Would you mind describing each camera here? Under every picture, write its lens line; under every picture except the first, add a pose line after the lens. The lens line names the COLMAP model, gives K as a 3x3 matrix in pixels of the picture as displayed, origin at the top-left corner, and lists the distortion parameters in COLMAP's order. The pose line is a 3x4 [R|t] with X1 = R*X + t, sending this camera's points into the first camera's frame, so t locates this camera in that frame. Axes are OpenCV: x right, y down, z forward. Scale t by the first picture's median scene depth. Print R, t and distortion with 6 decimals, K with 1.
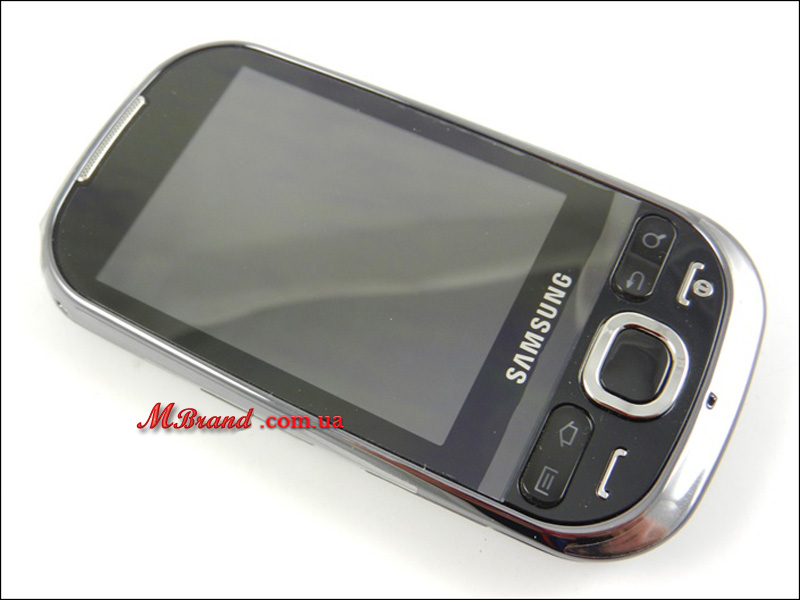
lens RADIAL K [[973.0, 0, 400.0], [0, 973.0, 300.0], [0, 0, 1]] dist [-0.029175, -0.008062]
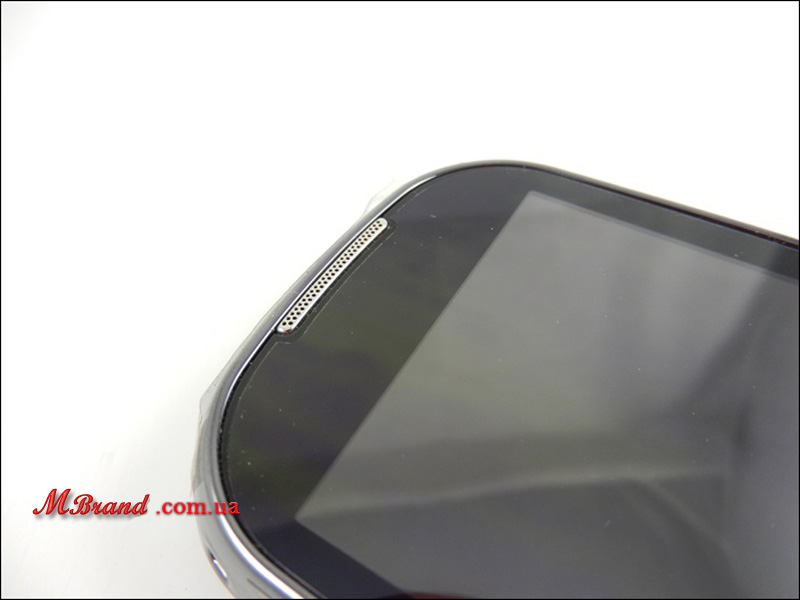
lens RADIAL K [[599.6, 0, 400.0], [0, 599.6, 300.0], [0, 0, 1]] dist [0.006226, -0.005510]
pose [[0.997926, 0.045558, -0.045479, -0.241763], [-0.057074, 0.952932, -0.297765, -0.037595], [0.029772, 0.299743, 0.953555, 0.650119]]
